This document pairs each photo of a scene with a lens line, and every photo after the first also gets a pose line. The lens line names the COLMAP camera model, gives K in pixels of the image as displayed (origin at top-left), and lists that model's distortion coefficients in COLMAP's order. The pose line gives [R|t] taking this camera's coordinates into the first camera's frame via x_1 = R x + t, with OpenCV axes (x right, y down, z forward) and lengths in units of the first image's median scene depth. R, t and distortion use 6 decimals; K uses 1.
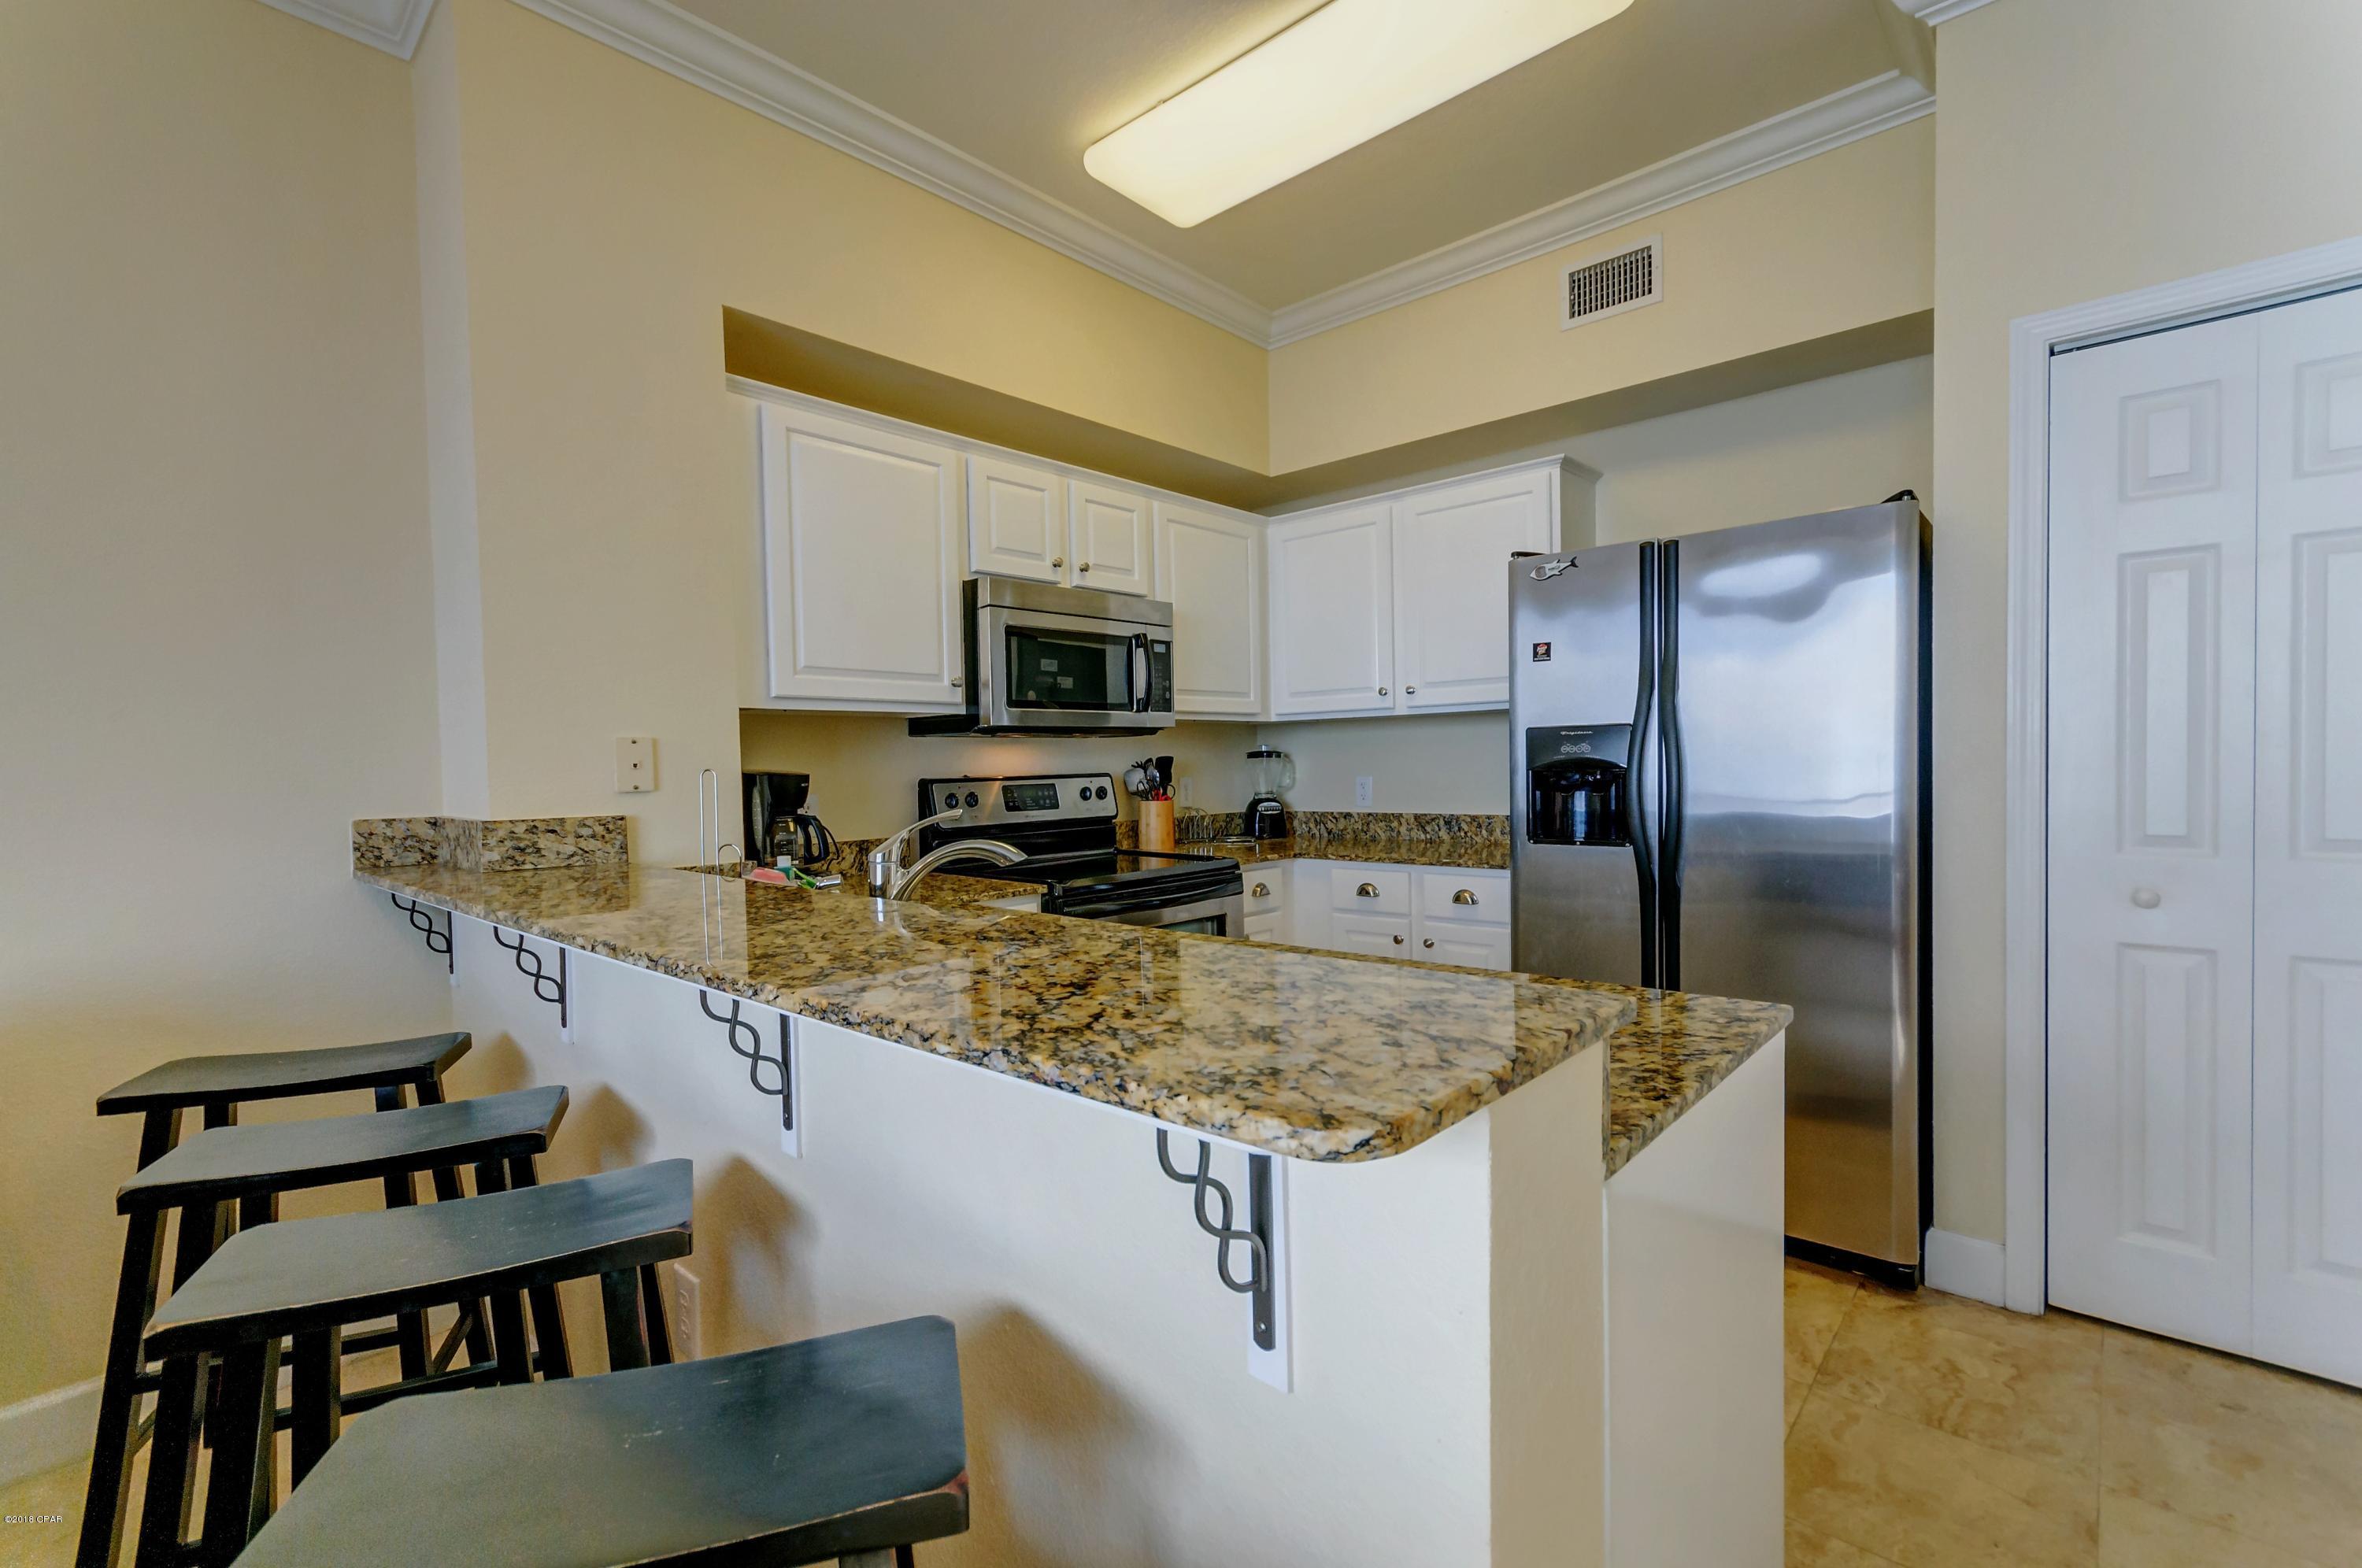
lens RADIAL K [[1032.2, 0, 1176.6], [0, 1032.2, 797.3], [0, 0, 1]] dist [-0.000572, -0.000212]
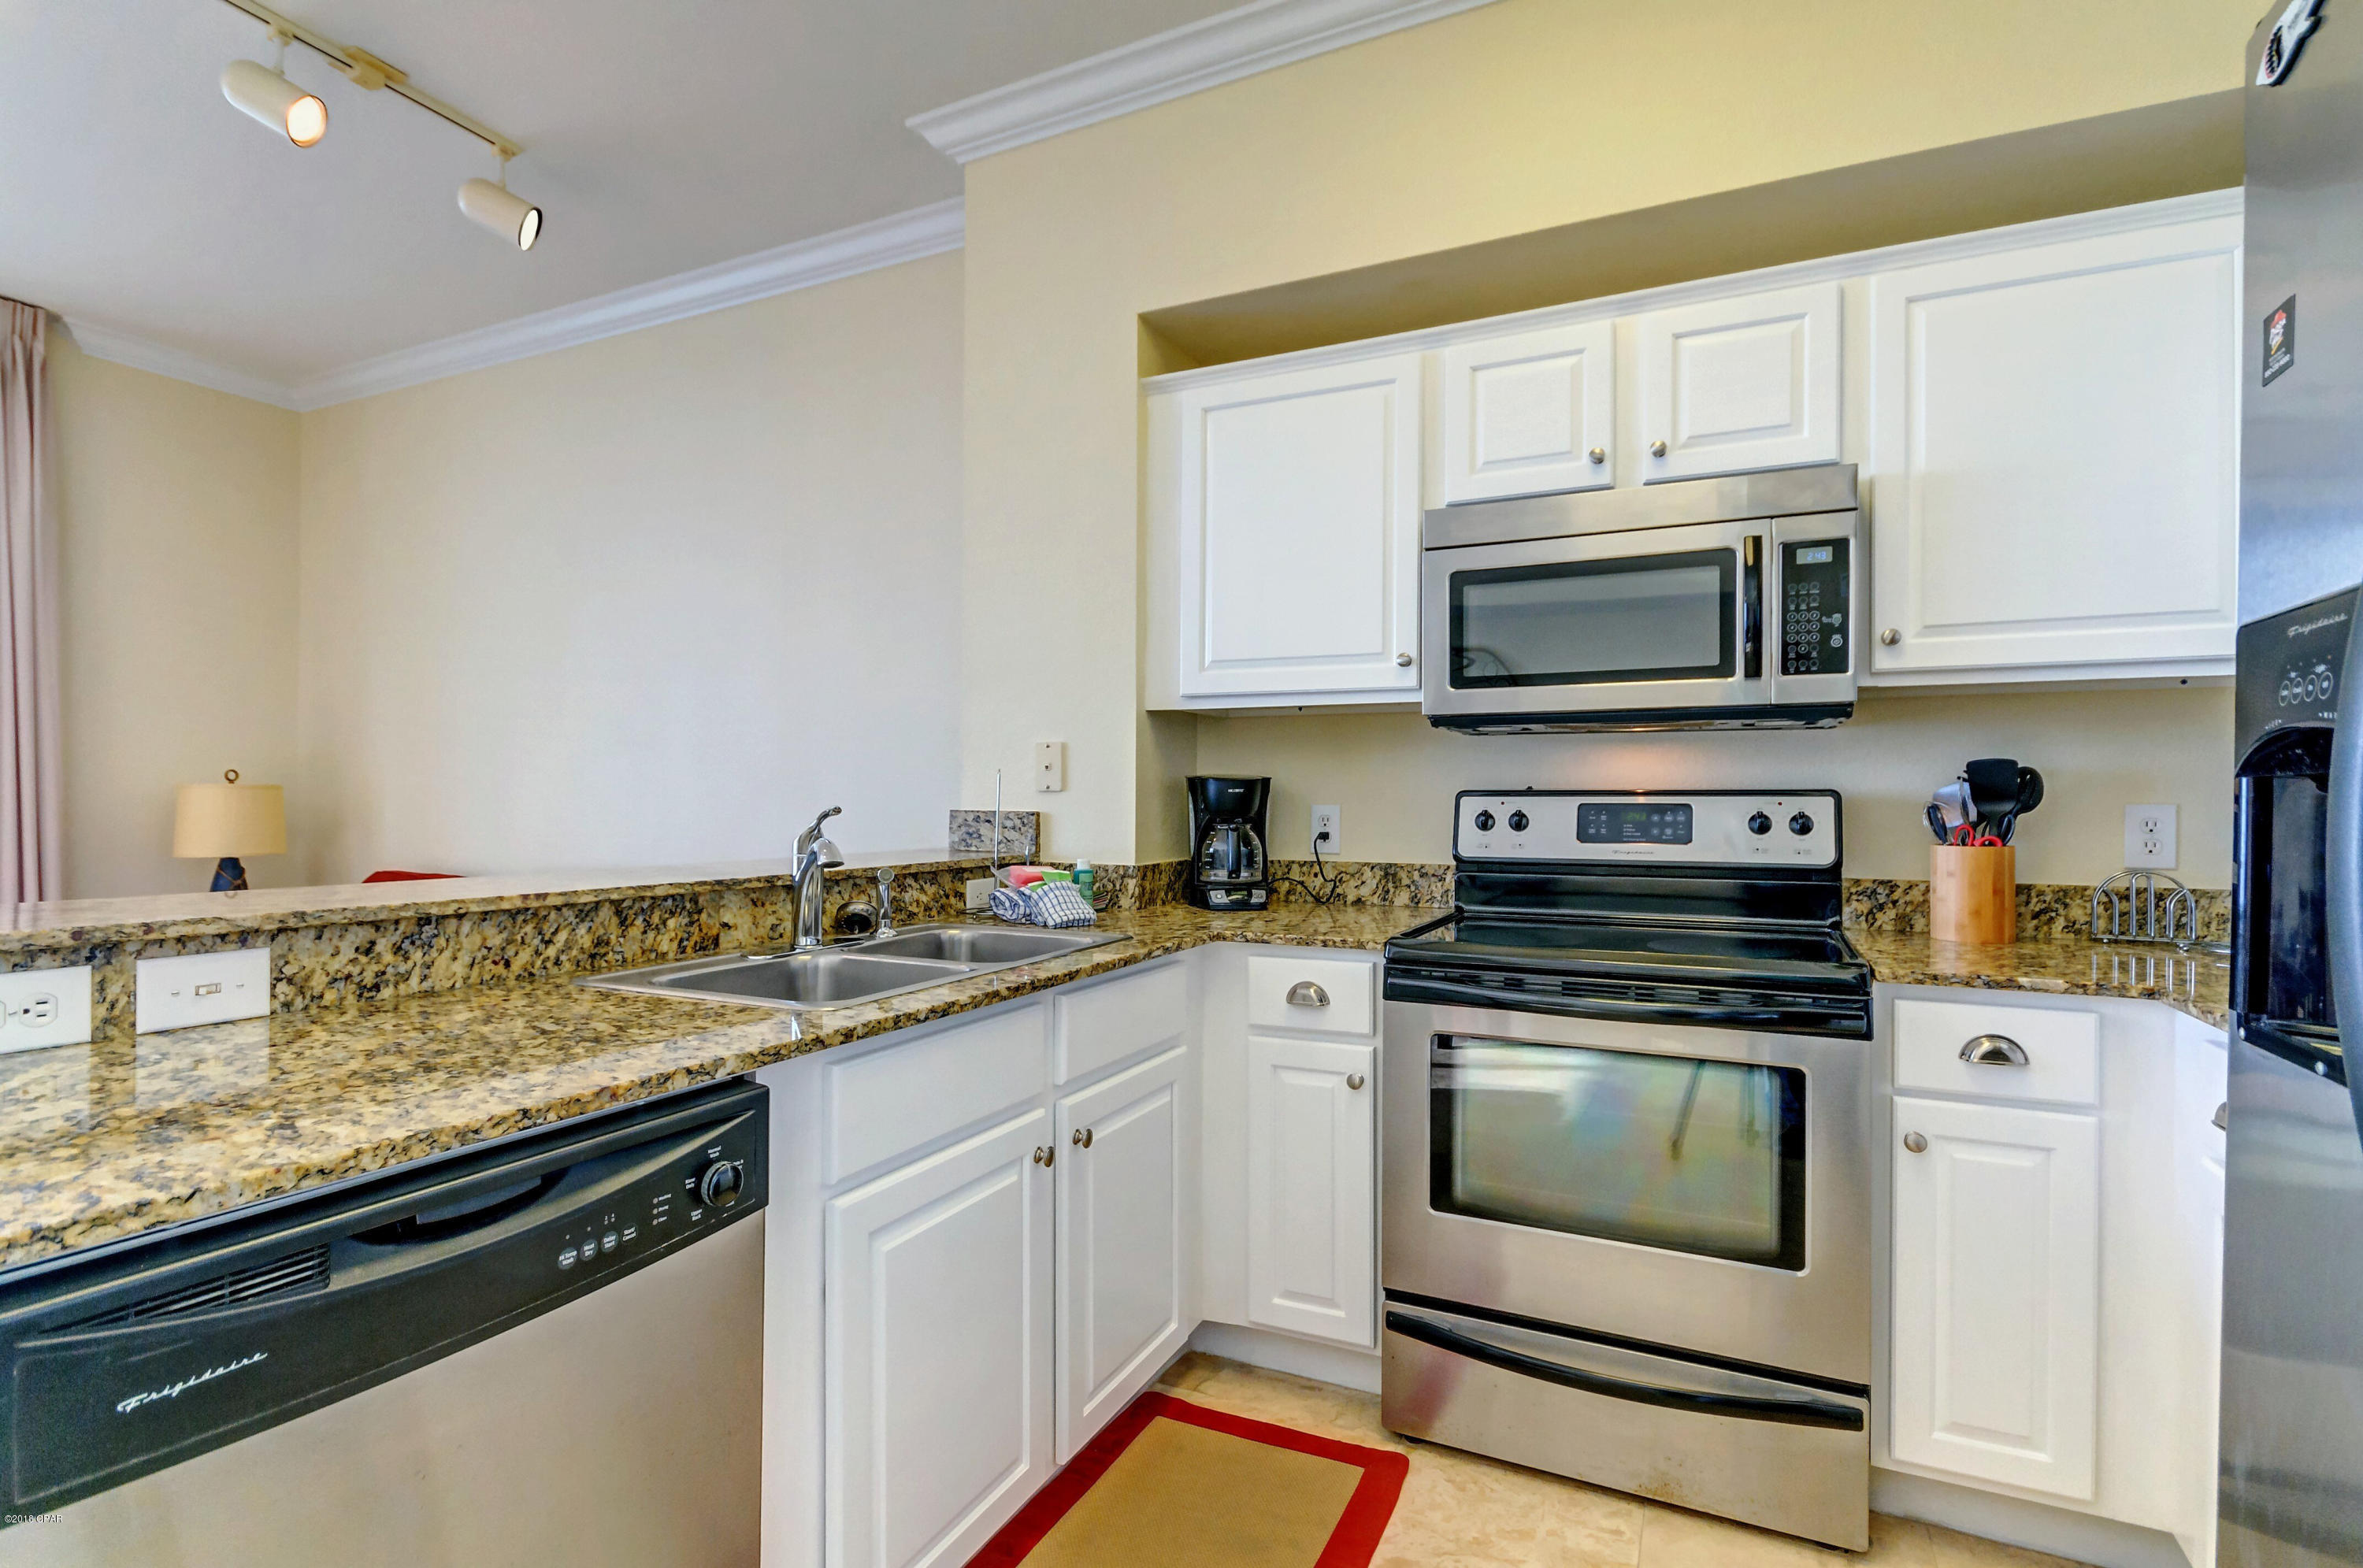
lens RADIAL K [[1127.0, 0, 1182.3], [0, 1127.0, 800.1], [0, 0, 1]] dist [-0.000380, -0.001321]
pose [[0.288682, 0.020882, -0.957197, 0.522542], [-0.043828, 0.999002, 0.008576, -0.009519], [0.956421, 0.039477, 0.289309, 0.603598]]
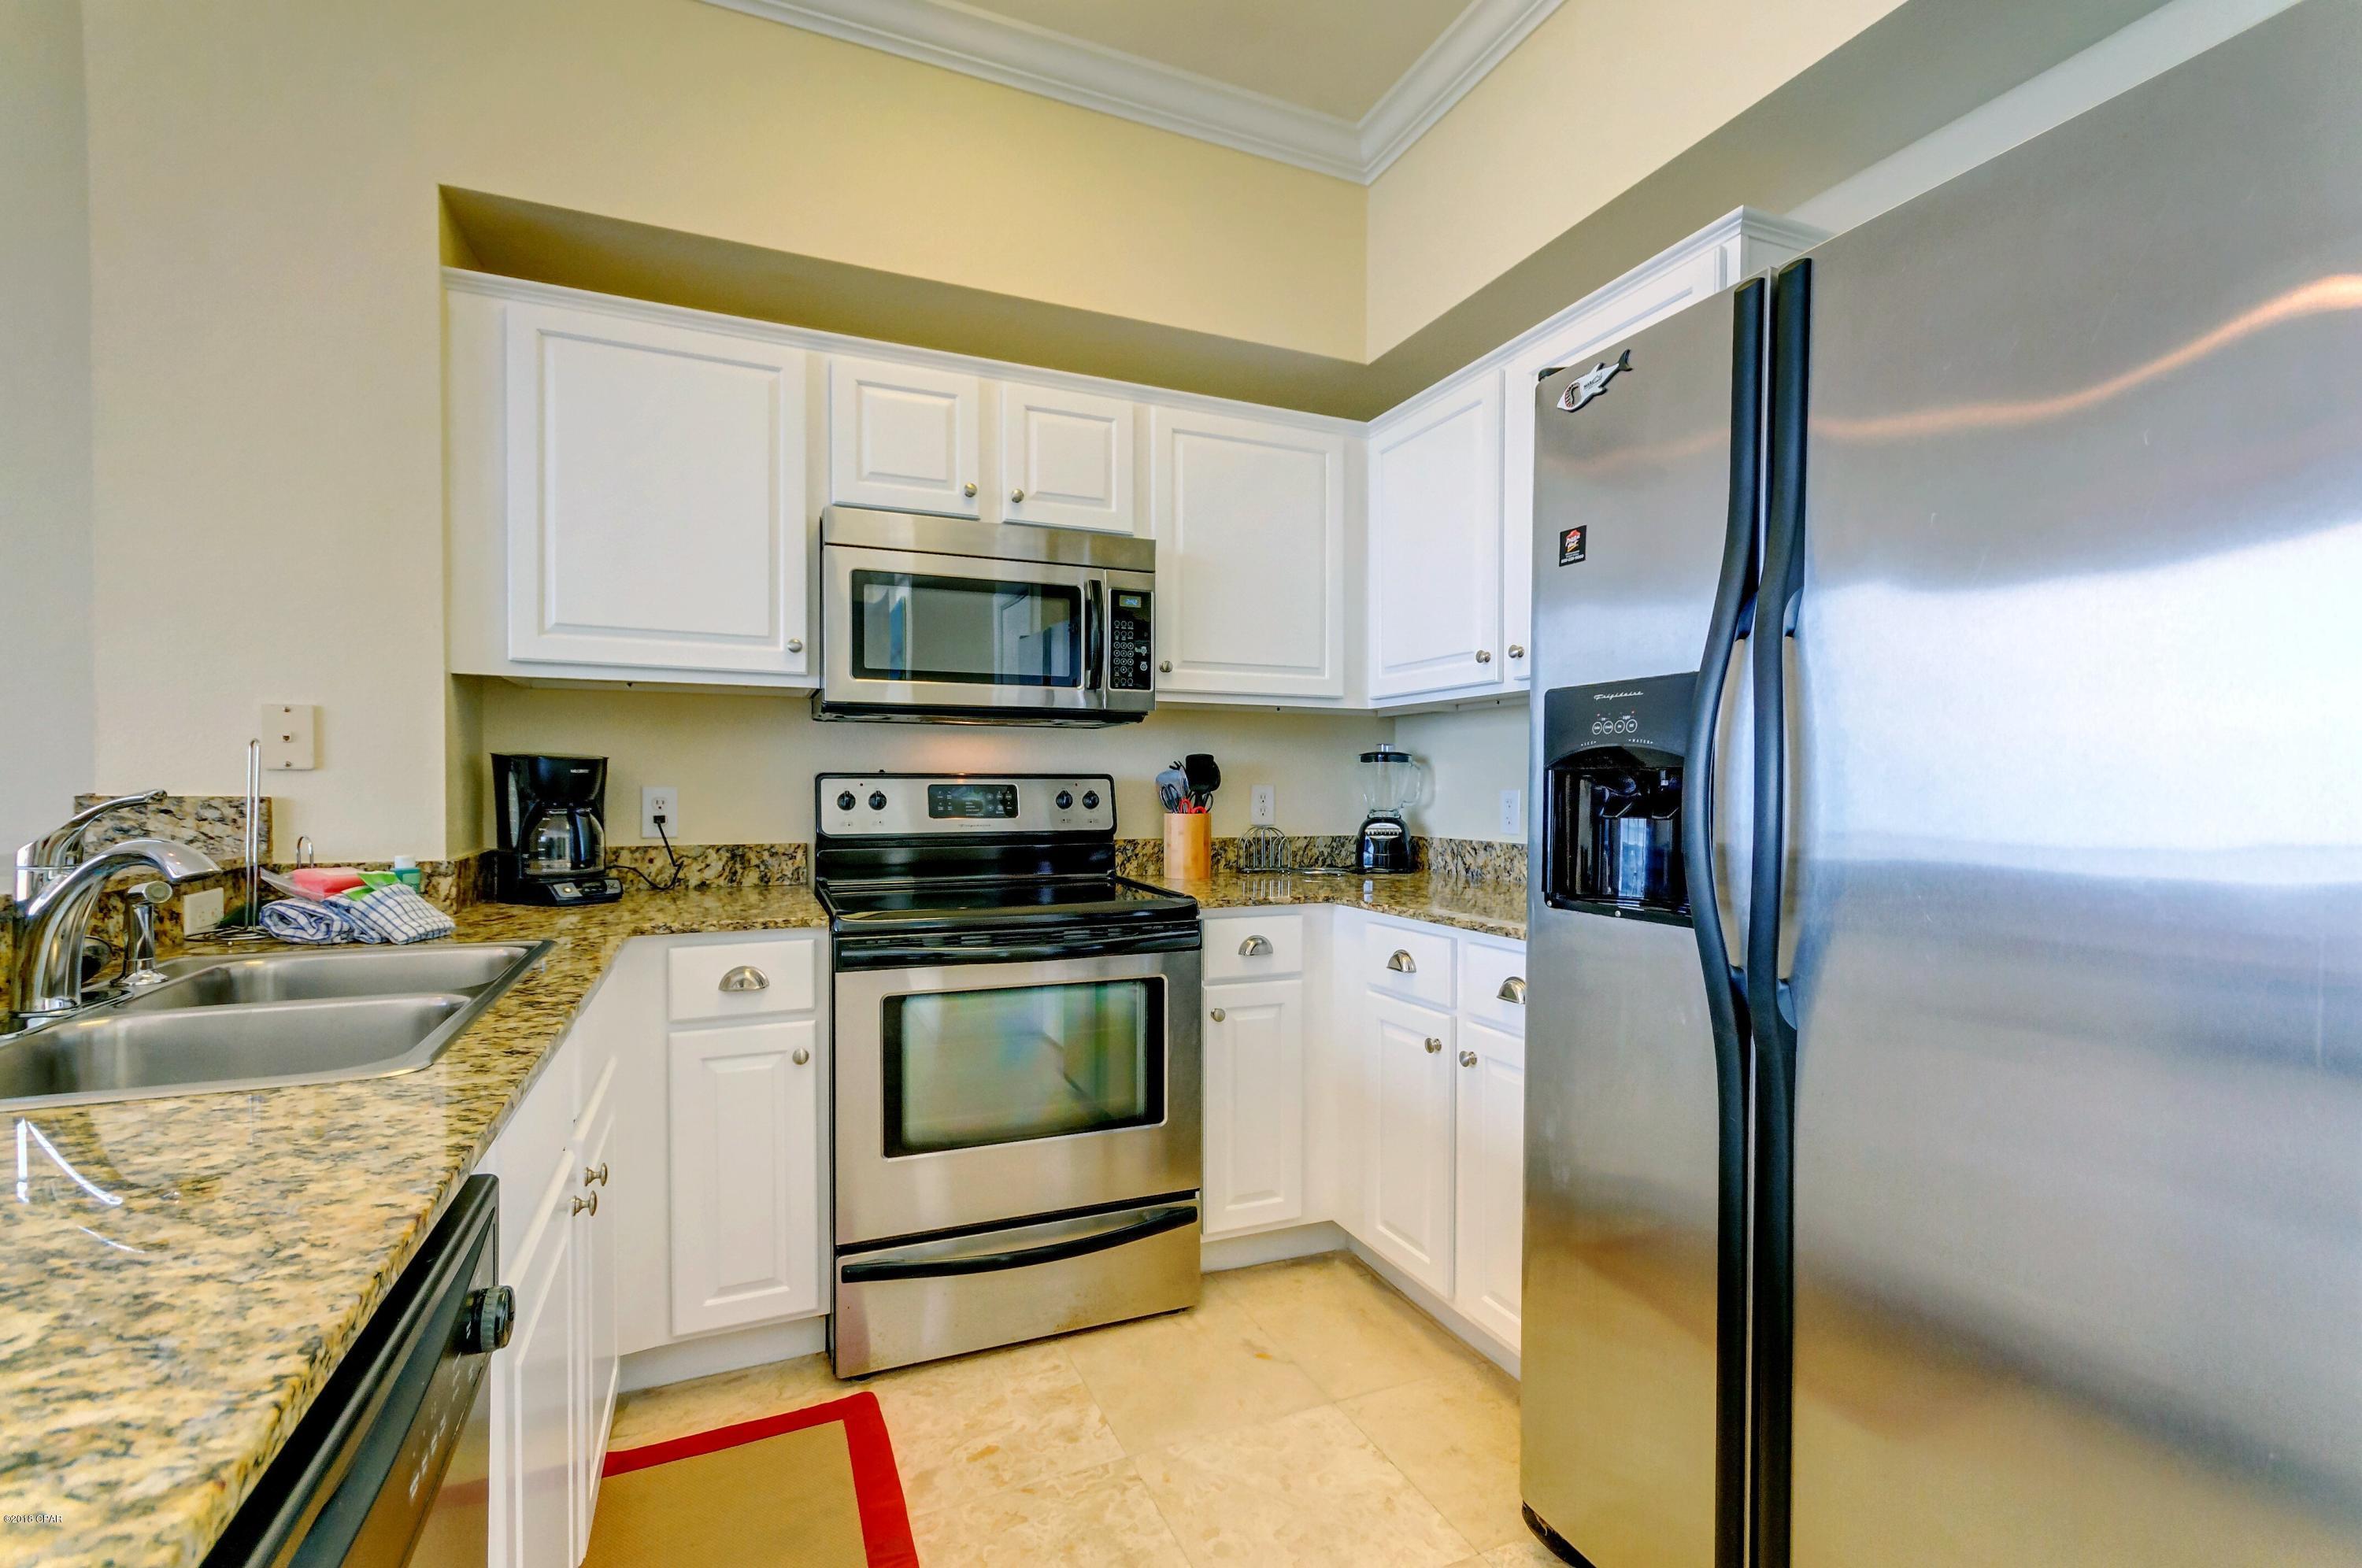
lens RADIAL K [[1028.1, 0, 1177.5], [0, 1028.1, 800.8], [0, 0, 1]] dist [0.000738, 0.000278]
pose [[0.909977, 0.028426, -0.413684, 0.367434], [-0.035641, 0.999317, -0.009733, 0.001870], [0.413125, 0.023601, 0.910369, 0.412727]]
